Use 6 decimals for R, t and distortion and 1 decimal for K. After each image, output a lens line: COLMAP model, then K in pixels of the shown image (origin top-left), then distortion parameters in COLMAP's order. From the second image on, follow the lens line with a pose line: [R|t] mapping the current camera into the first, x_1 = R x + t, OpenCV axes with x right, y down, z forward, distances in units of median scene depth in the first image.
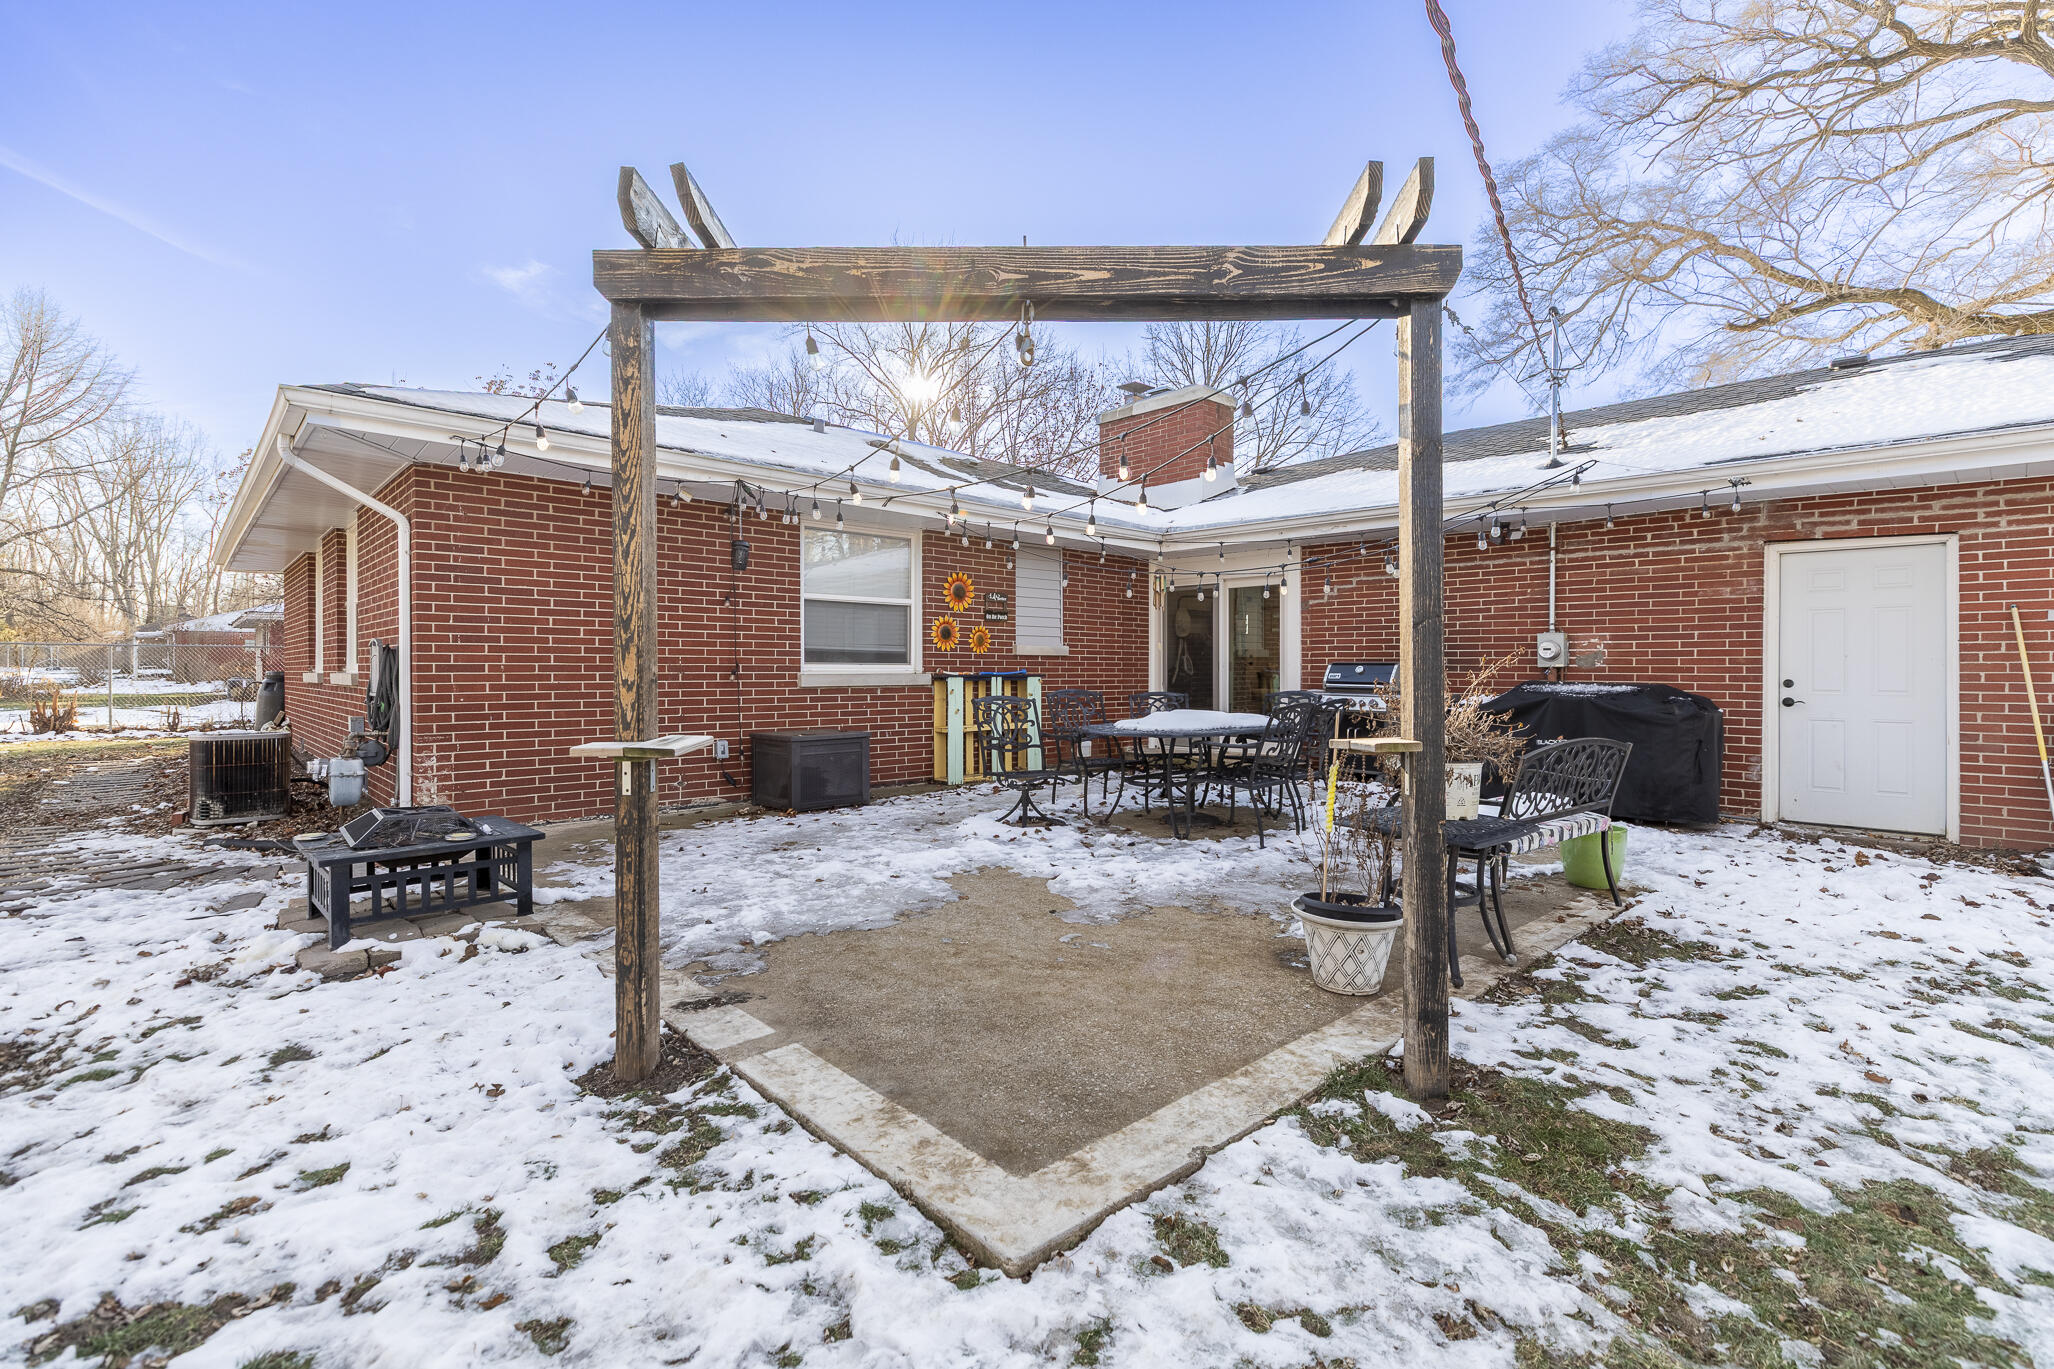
lens RADIAL K [[927.7, 0, 1027.0], [0, 927.7, 684.5], [0, 0, 1]] dist [-0.000244, -0.000066]
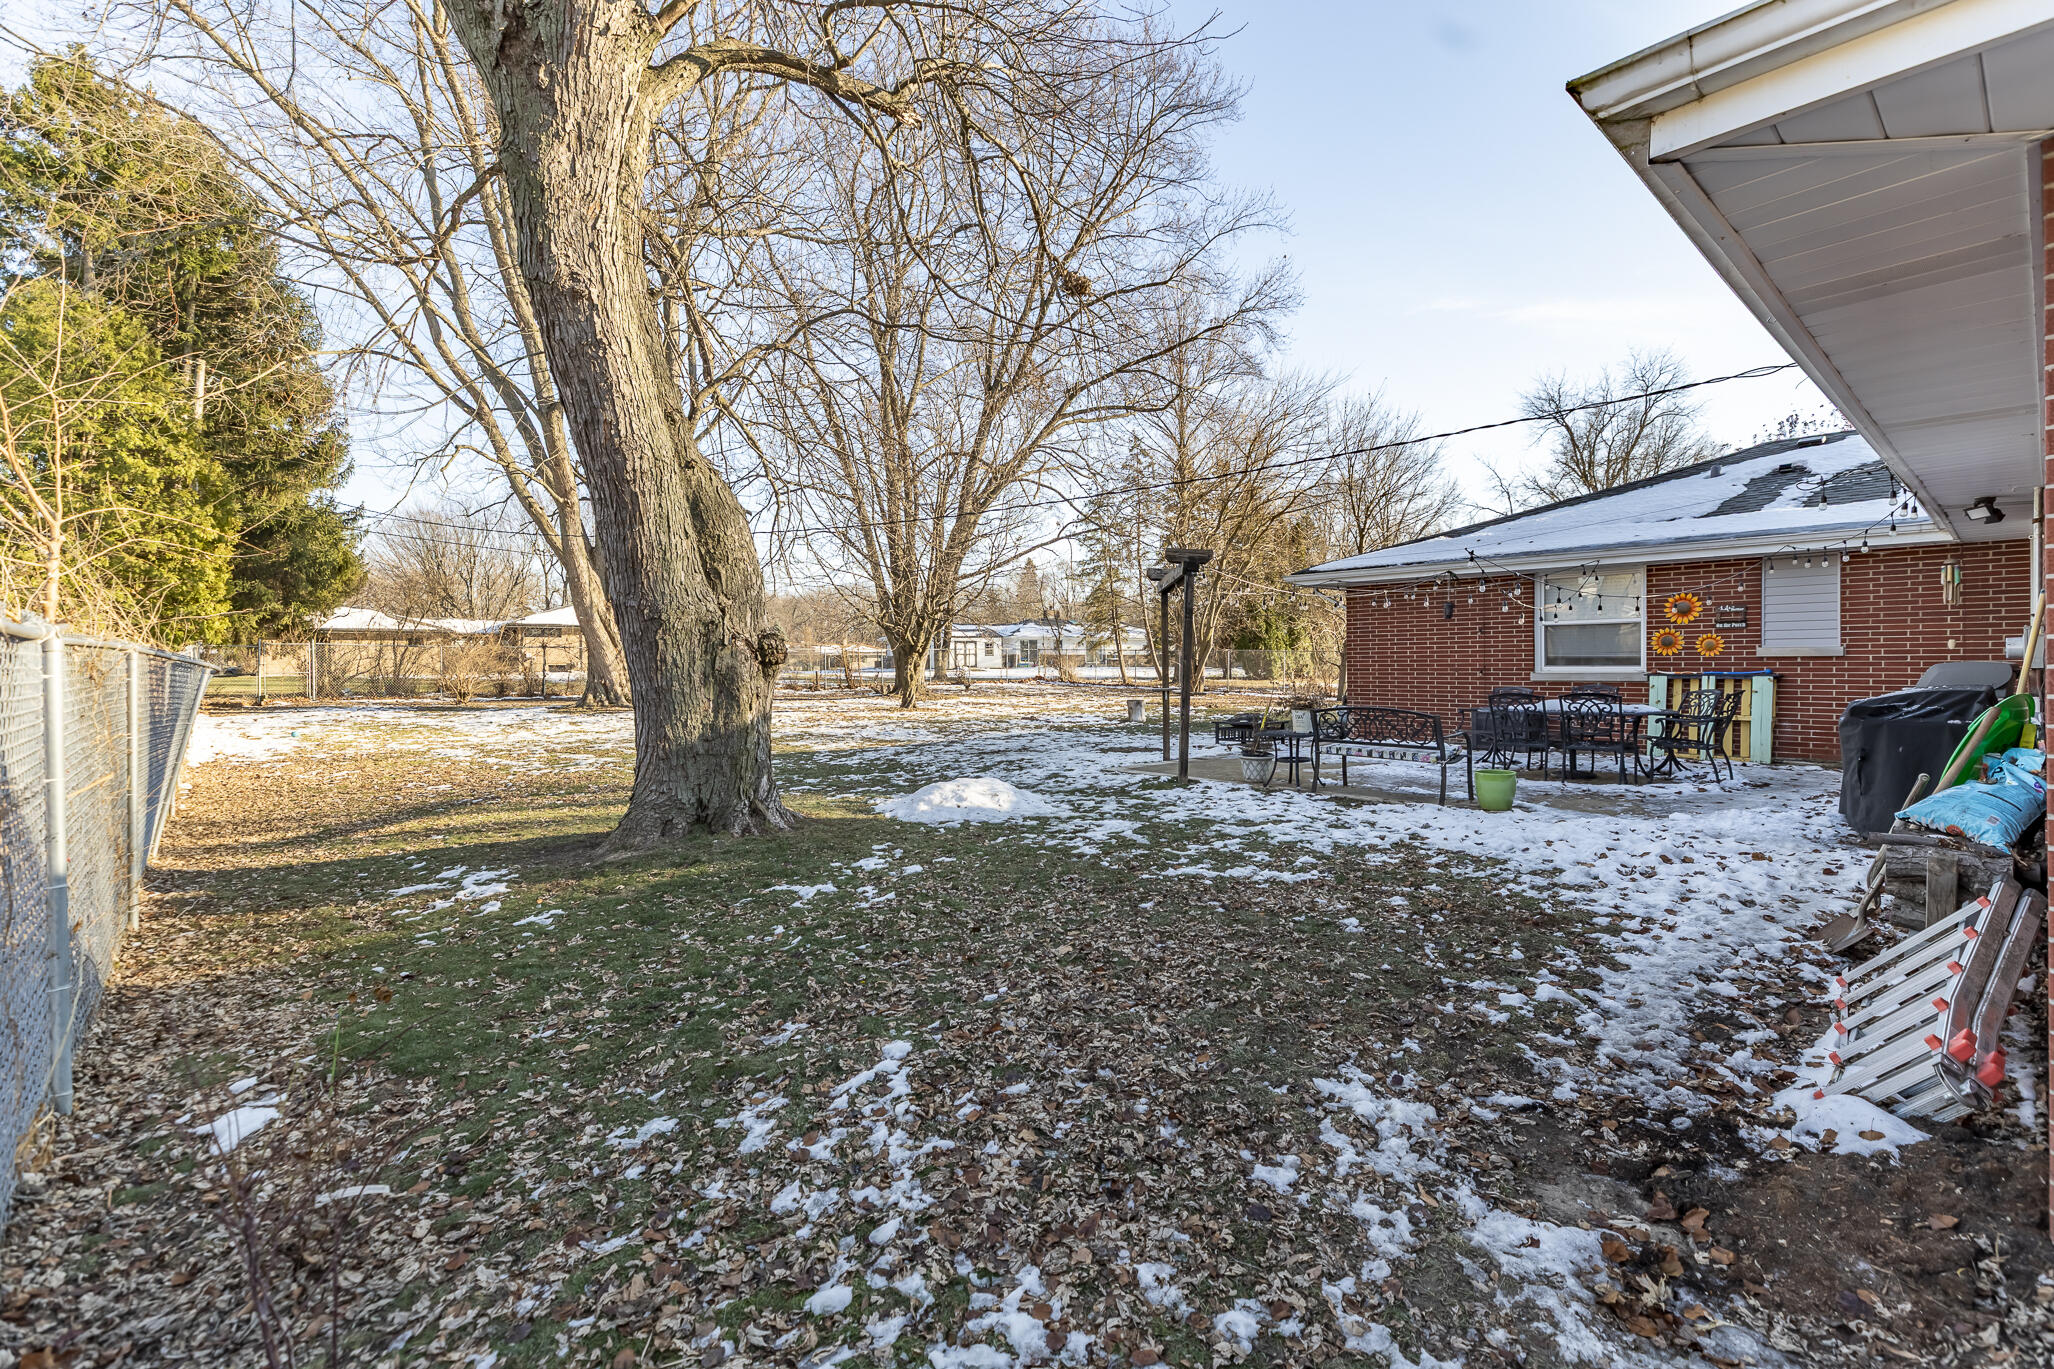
lens RADIAL K [[922.0, 0, 1023.3], [0, 922.0, 677.0], [0, 0, 1]] dist [0.000949, 0.000207]
pose [[-0.019083, 0.011754, -0.999749, 1.262989], [-0.010264, 0.999876, 0.011952, -0.012377], [0.999765, 0.010489, -0.018960, 0.128749]]
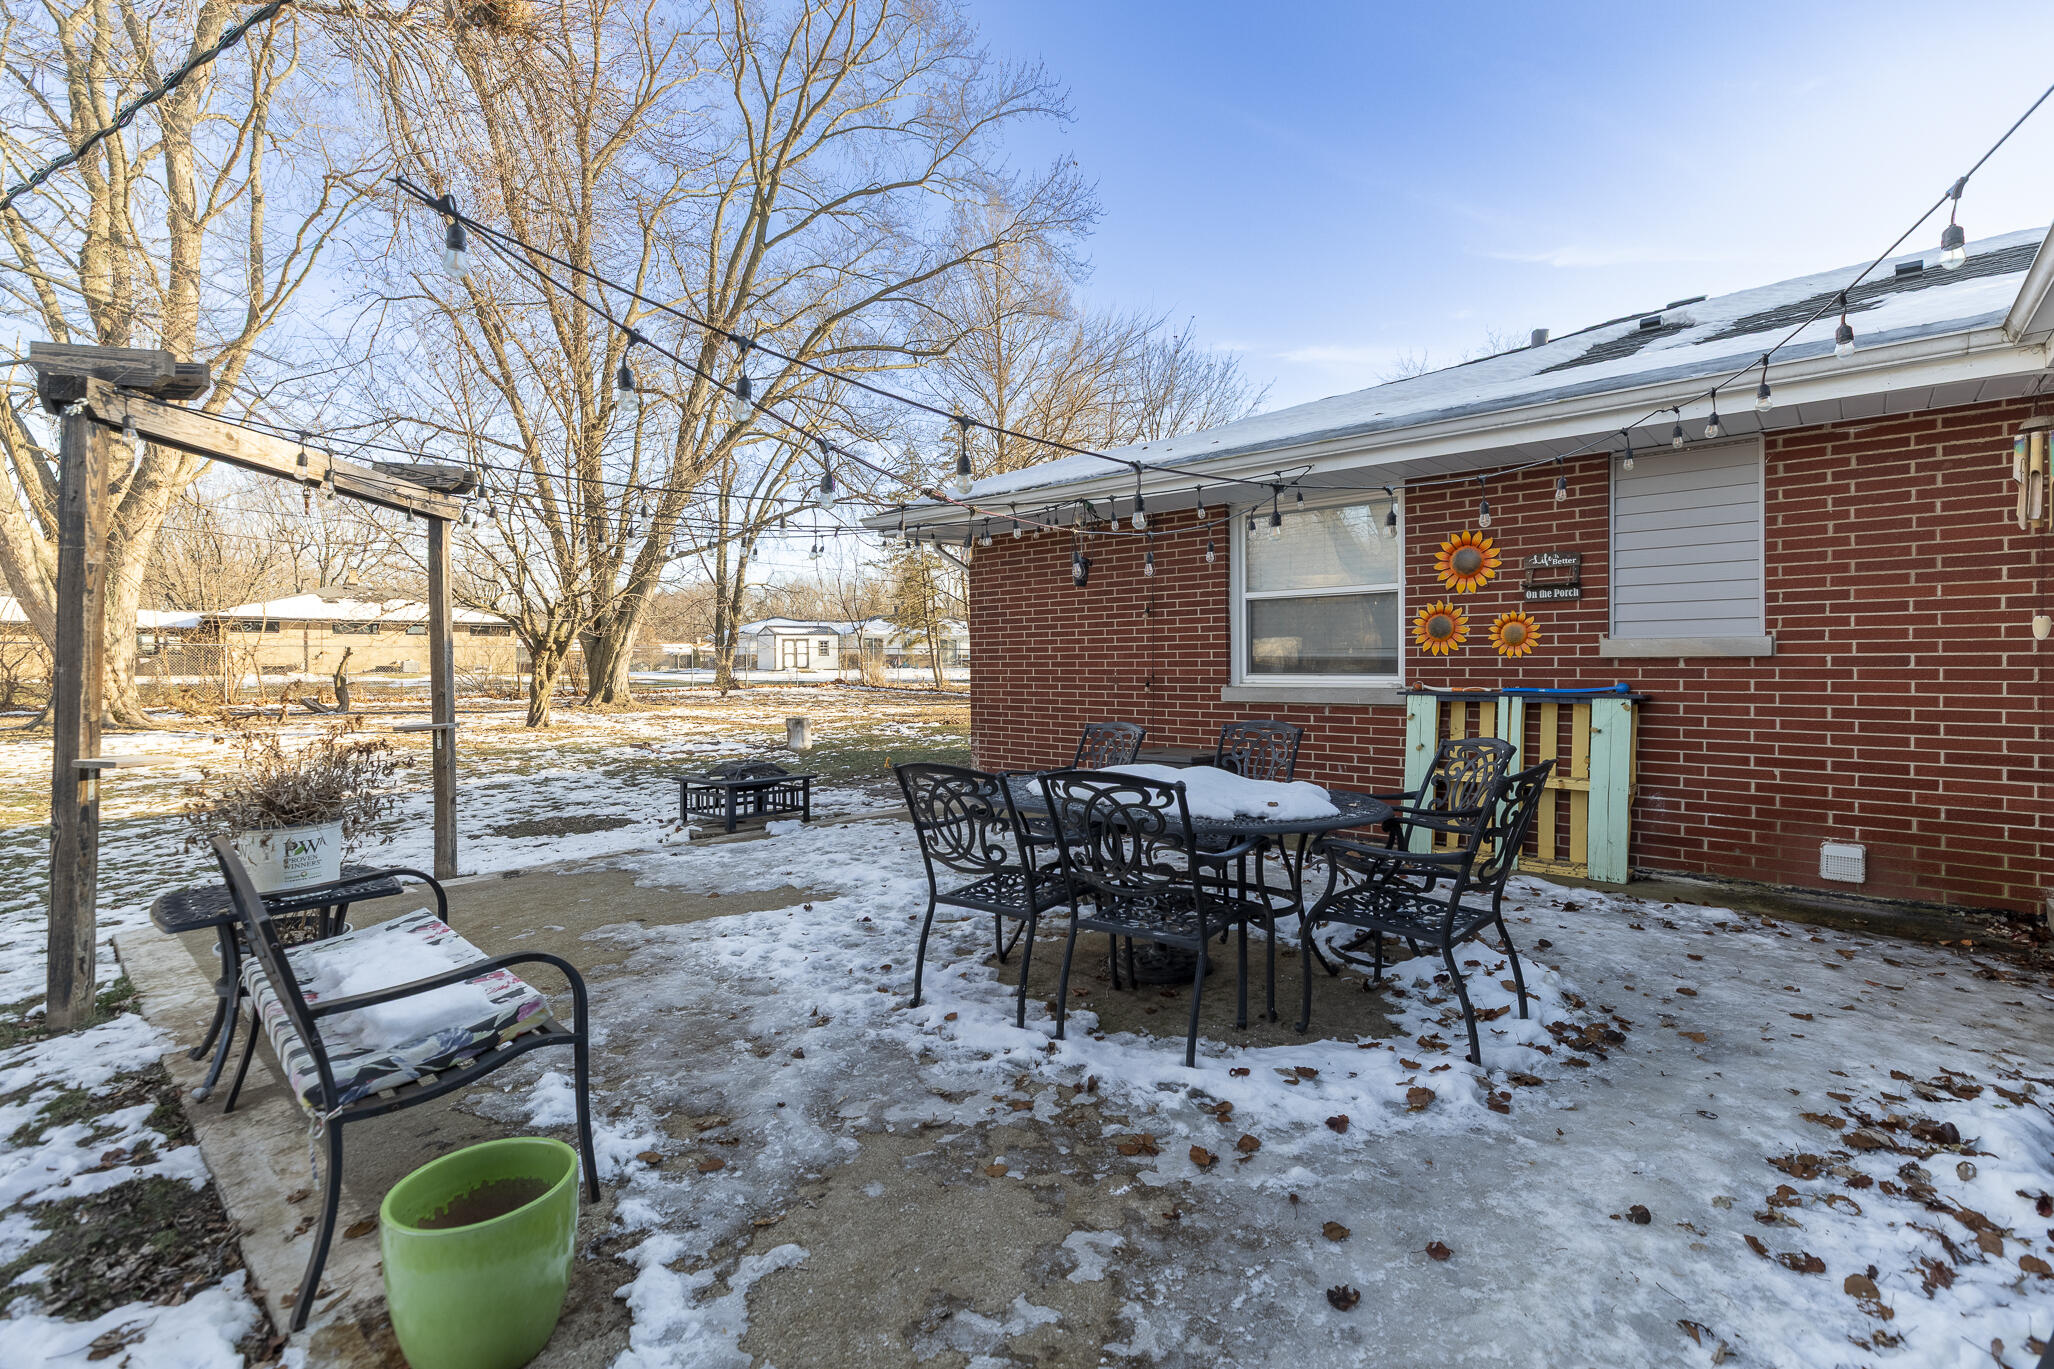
lens RADIAL K [[927.7, 0, 1027.0], [0, 927.7, 684.5], [0, 0, 1]] dist [-0.000244, -0.000066]
pose [[0.085061, 0.020494, -0.996165, 0.566530], [-0.006587, 0.999778, 0.020006, -0.027182], [0.996354, 0.004860, 0.085177, 0.673150]]
